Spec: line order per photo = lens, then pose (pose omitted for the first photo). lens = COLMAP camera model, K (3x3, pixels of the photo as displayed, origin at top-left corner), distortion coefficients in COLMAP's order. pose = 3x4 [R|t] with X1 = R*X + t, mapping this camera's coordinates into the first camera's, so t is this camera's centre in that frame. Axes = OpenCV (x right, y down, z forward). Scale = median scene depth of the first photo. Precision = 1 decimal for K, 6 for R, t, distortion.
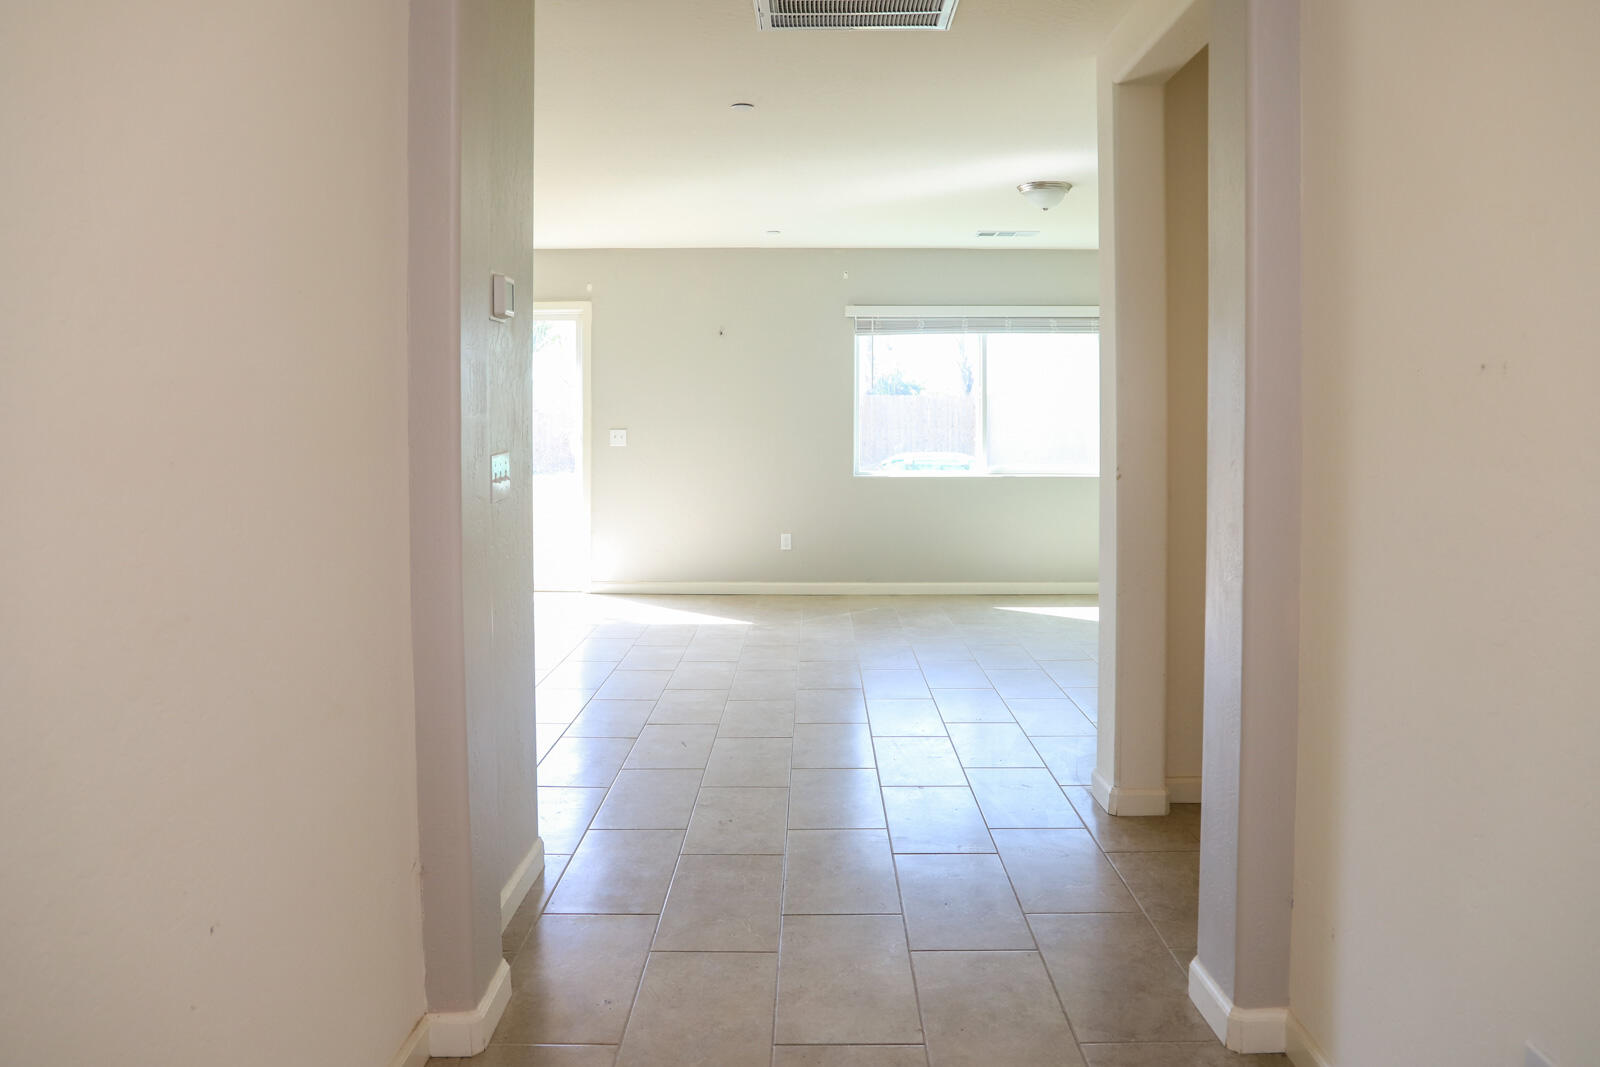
lens RADIAL K [[1149.1, 0, 800.0], [0, 1149.1, 533.5], [0, 0, 1]] dist [-0.100553, 0.000662]
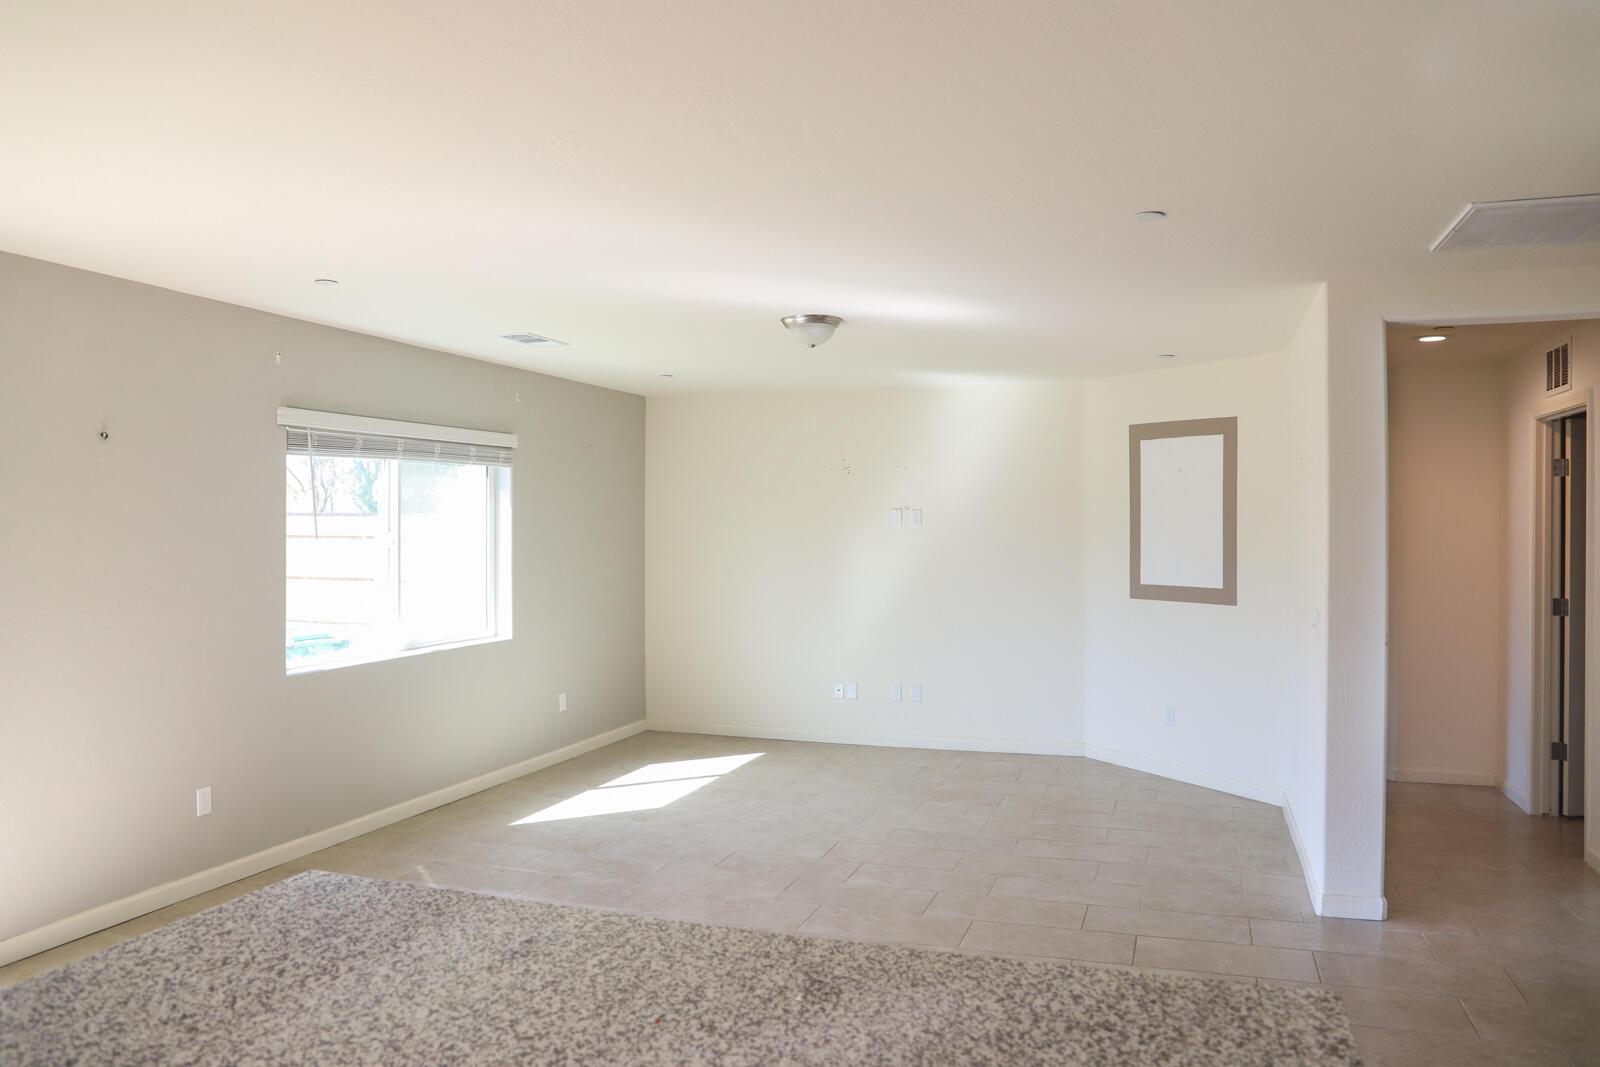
lens RADIAL K [[1149.1, 0, 800.0], [0, 1149.1, 533.5], [0, 0, 1]] dist [-0.100553, 0.000662]
pose [[0.315771, -0.008709, 0.948795, -0.456409], [0.098379, 0.994869, -0.023610, -0.086115], [-0.943721, 0.100796, 0.315008, 0.538004]]
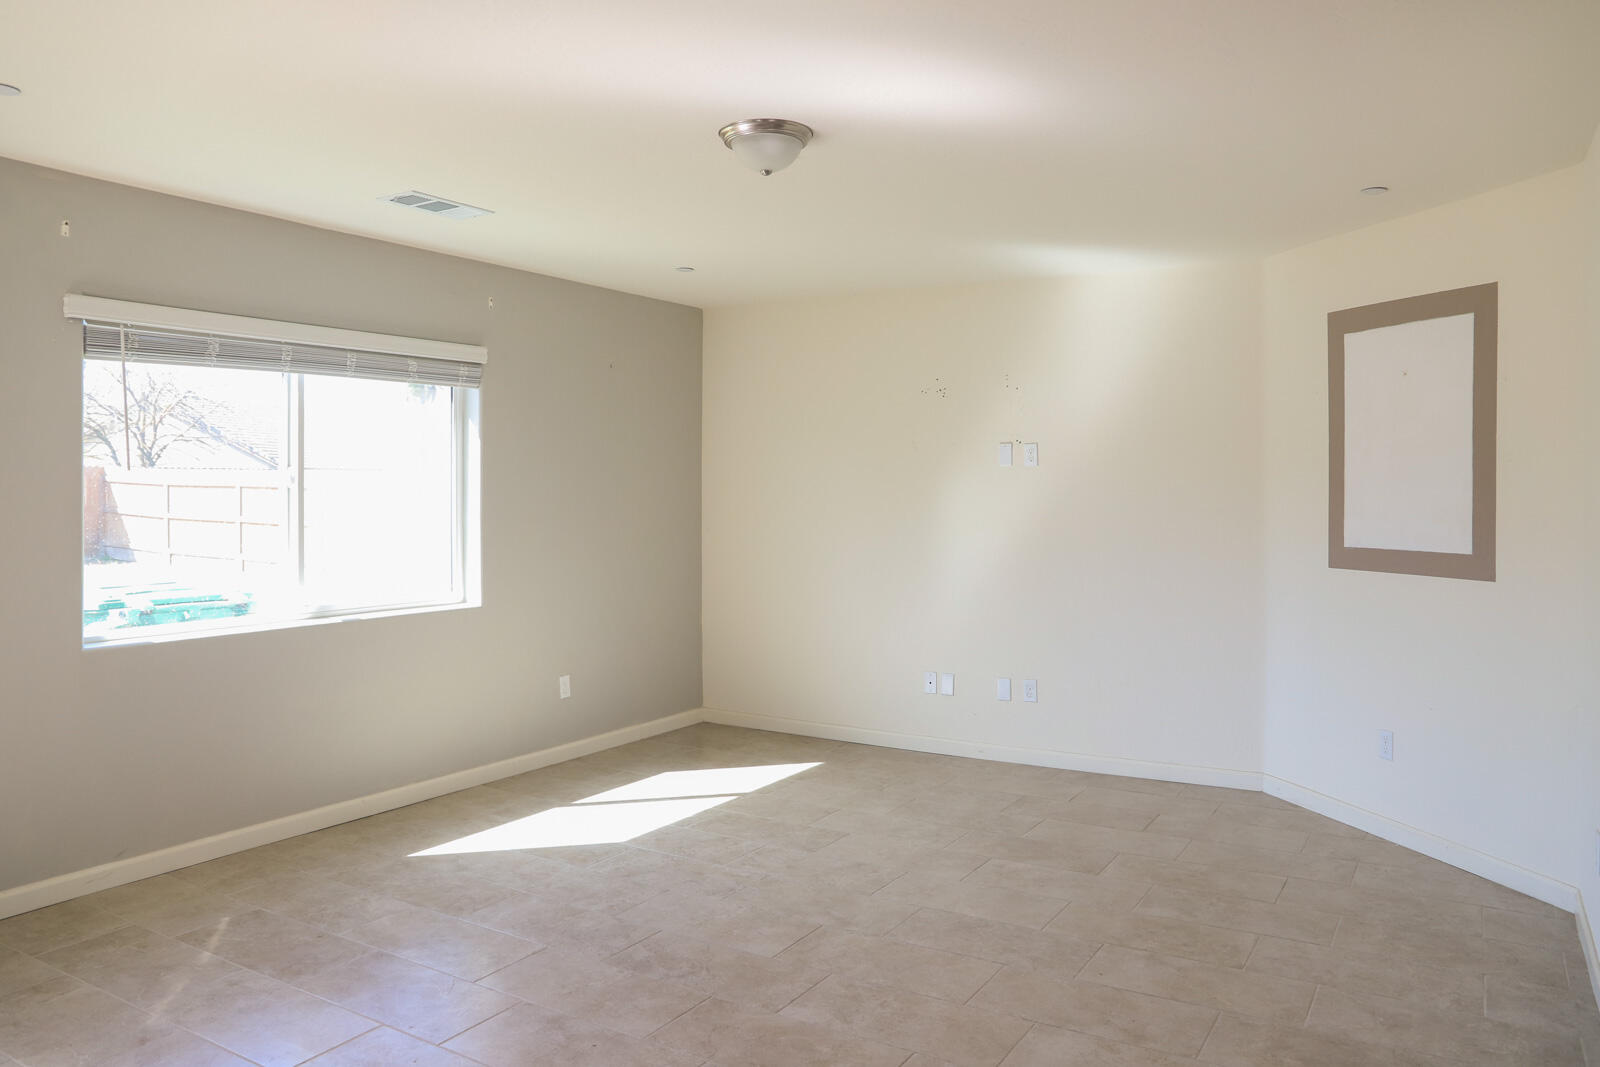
lens RADIAL K [[1116.8, 0, 799.2], [0, 1116.8, 514.7], [0, 0, 1]] dist [-0.121163, 0.080060]
pose [[0.522529, -0.018017, 0.852431, -0.180889], [0.087735, 0.995606, -0.032738, -0.065801], [-0.848095, 0.091894, 0.521814, 0.514628]]
